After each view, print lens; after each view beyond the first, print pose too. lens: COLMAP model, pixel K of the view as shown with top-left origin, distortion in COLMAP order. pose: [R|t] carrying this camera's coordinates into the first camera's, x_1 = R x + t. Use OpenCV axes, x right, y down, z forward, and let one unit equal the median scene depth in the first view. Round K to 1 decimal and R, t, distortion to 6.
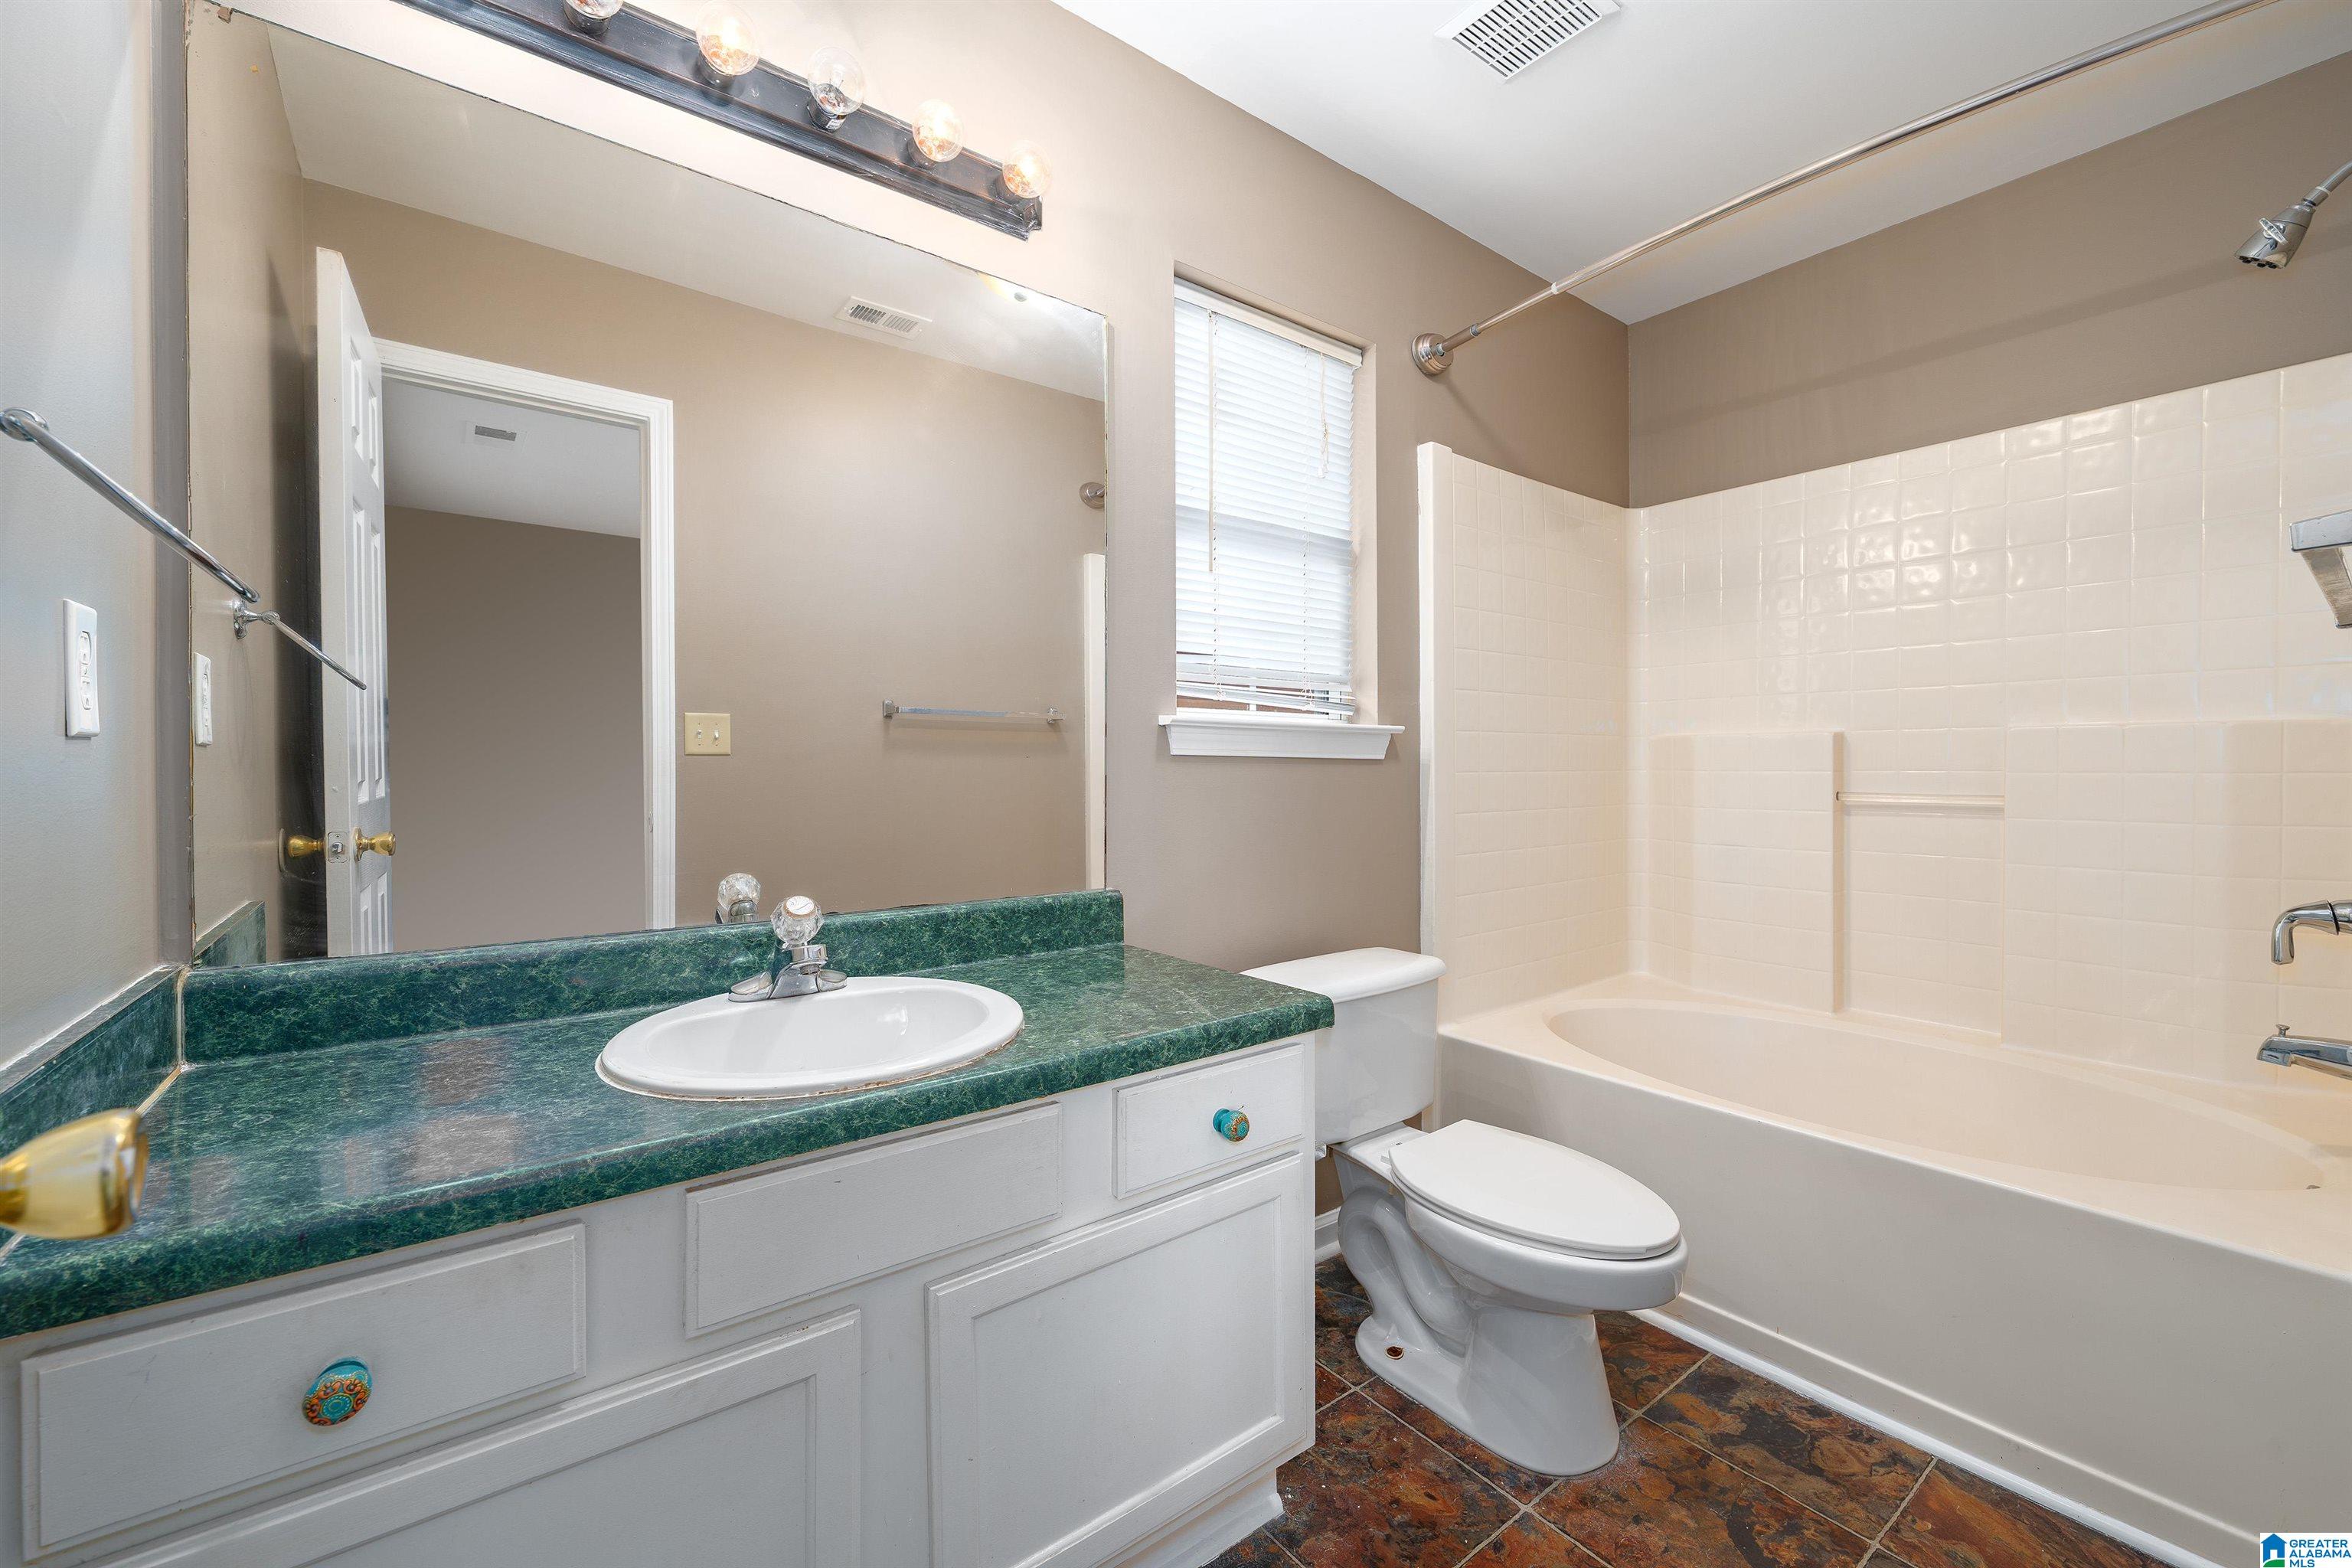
lens RADIAL K [[942.6, 0, 1176.0], [0, 942.6, 784.0], [0, 0, 1]] dist [-0.000050, -0.000008]
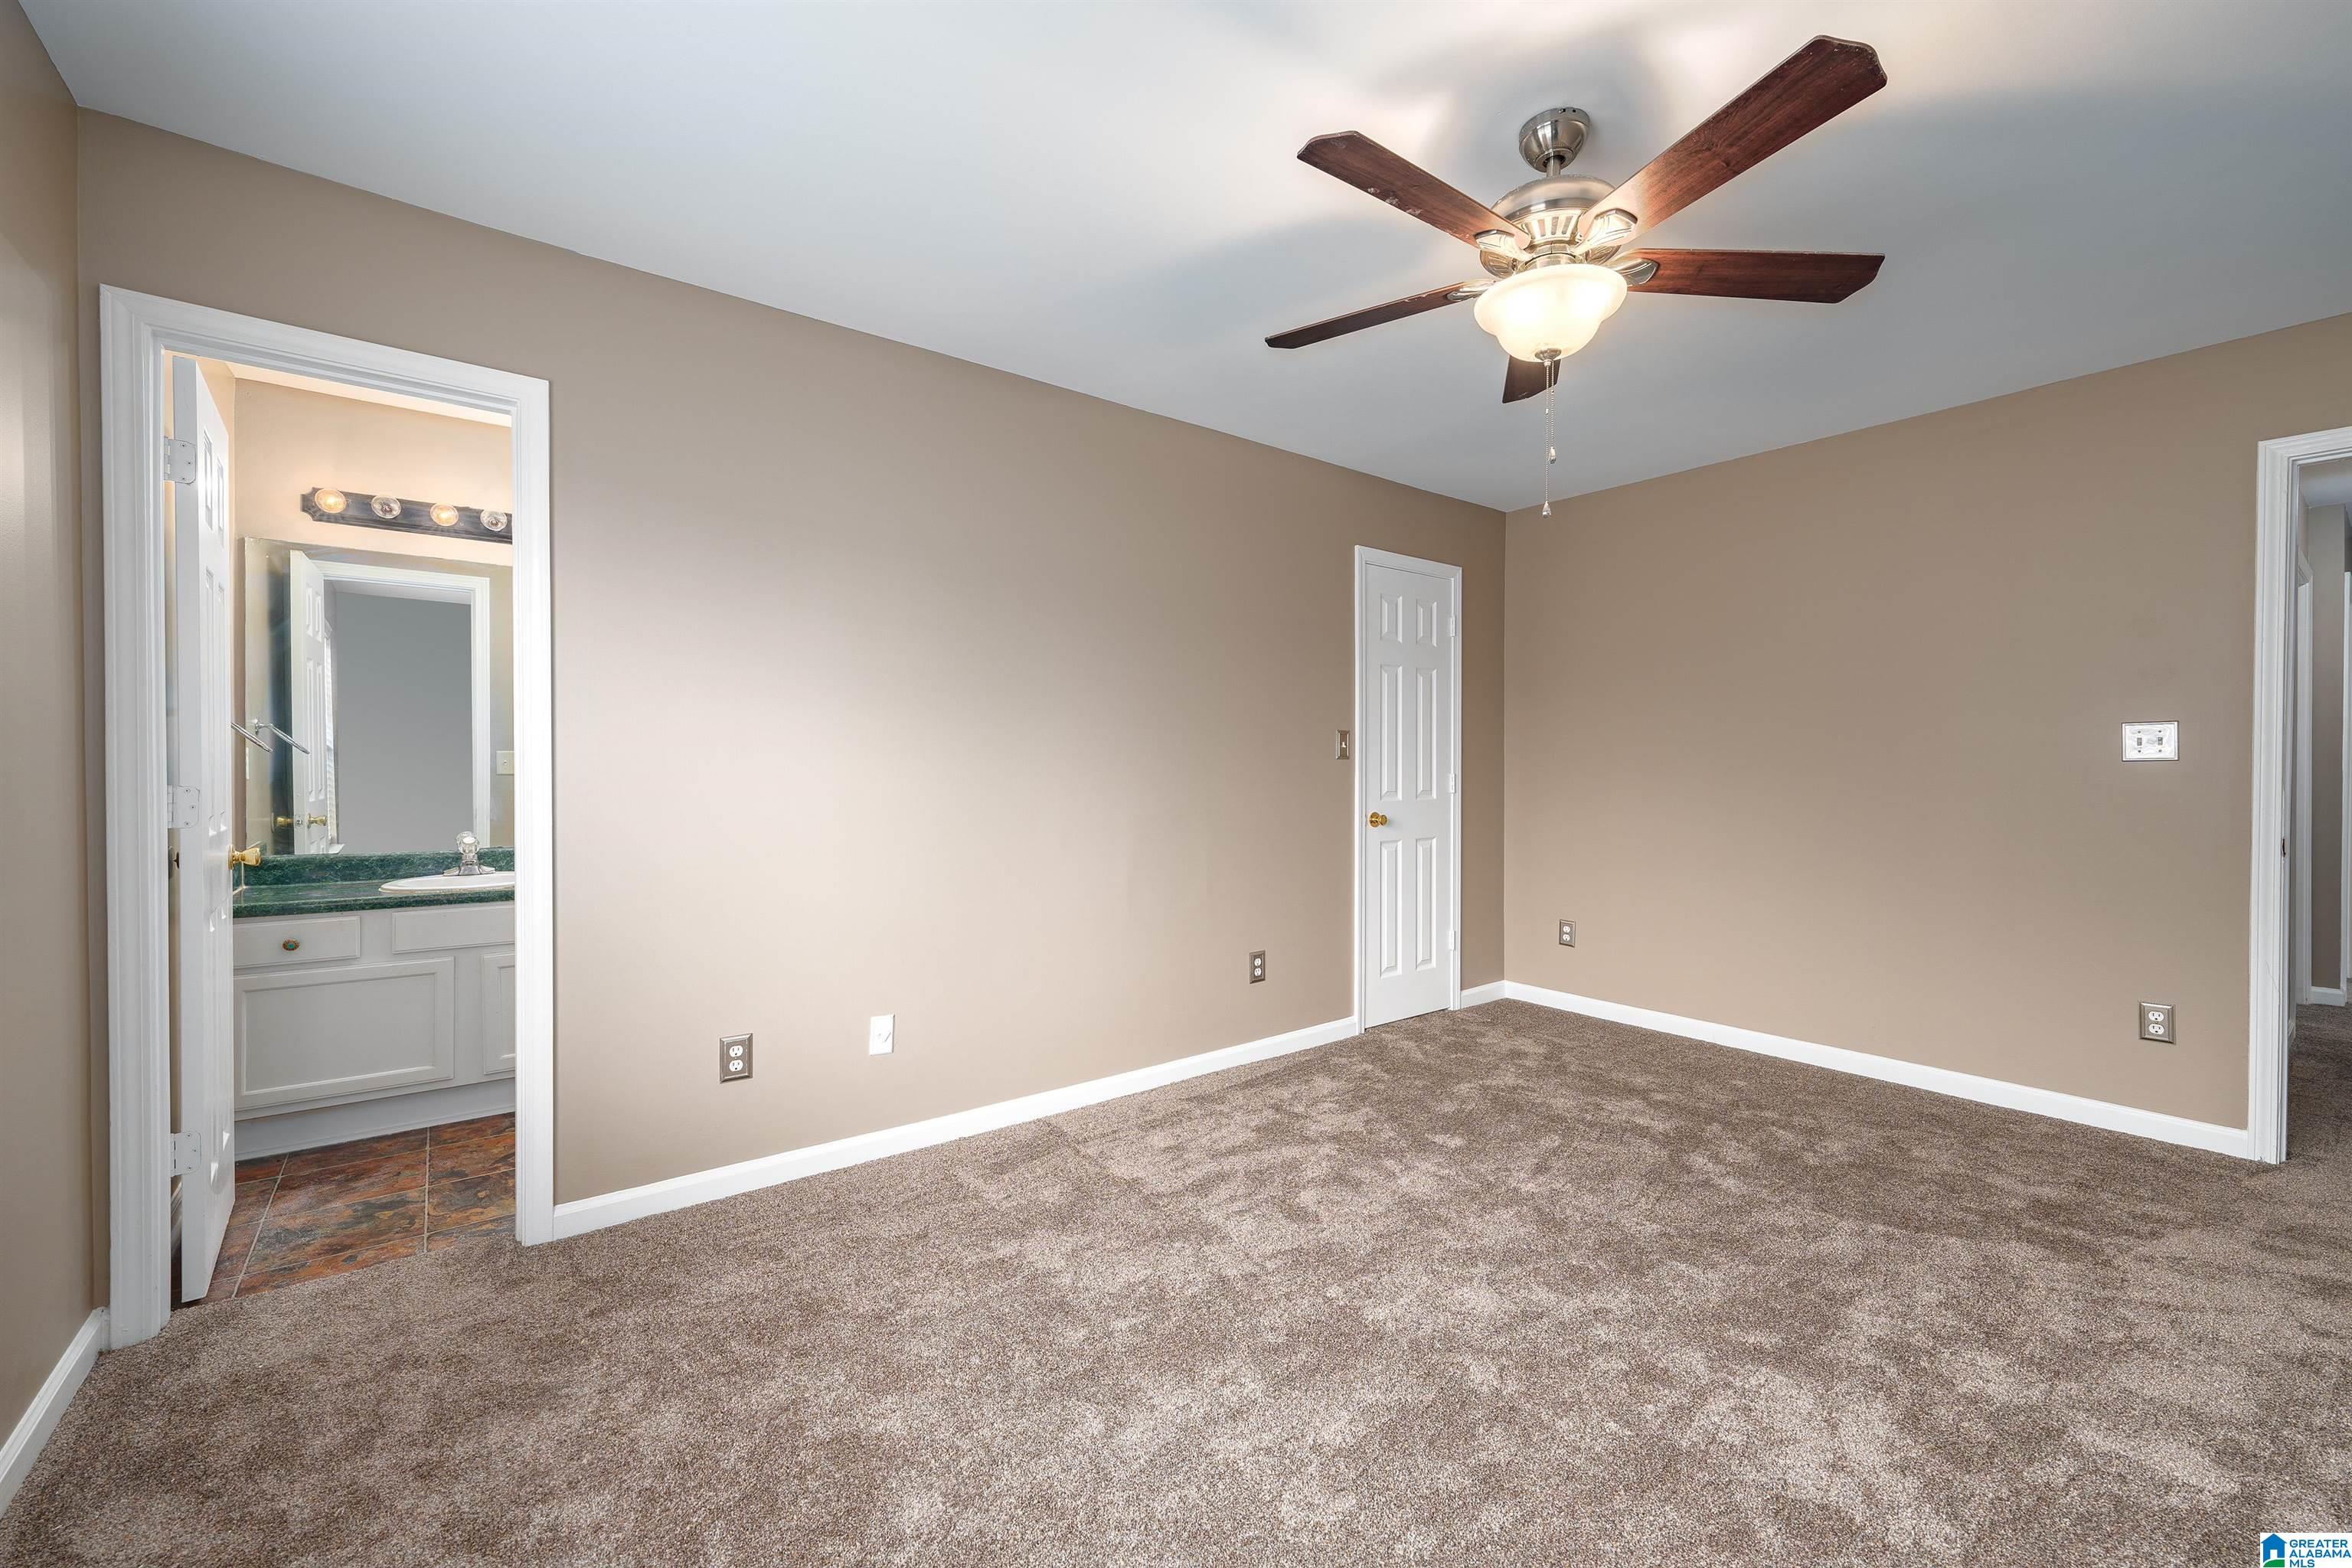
lens RADIAL K [[942.6, 0, 1176.0], [0, 942.6, 784.0], [0, 0, 1]] dist [-0.000050, -0.000008]
pose [[0.999932, 0.003742, 0.011051, 1.842257], [-0.003778, 0.999988, 0.003196, -0.055852], [-0.011039, -0.003237, 0.999934, -1.988357]]
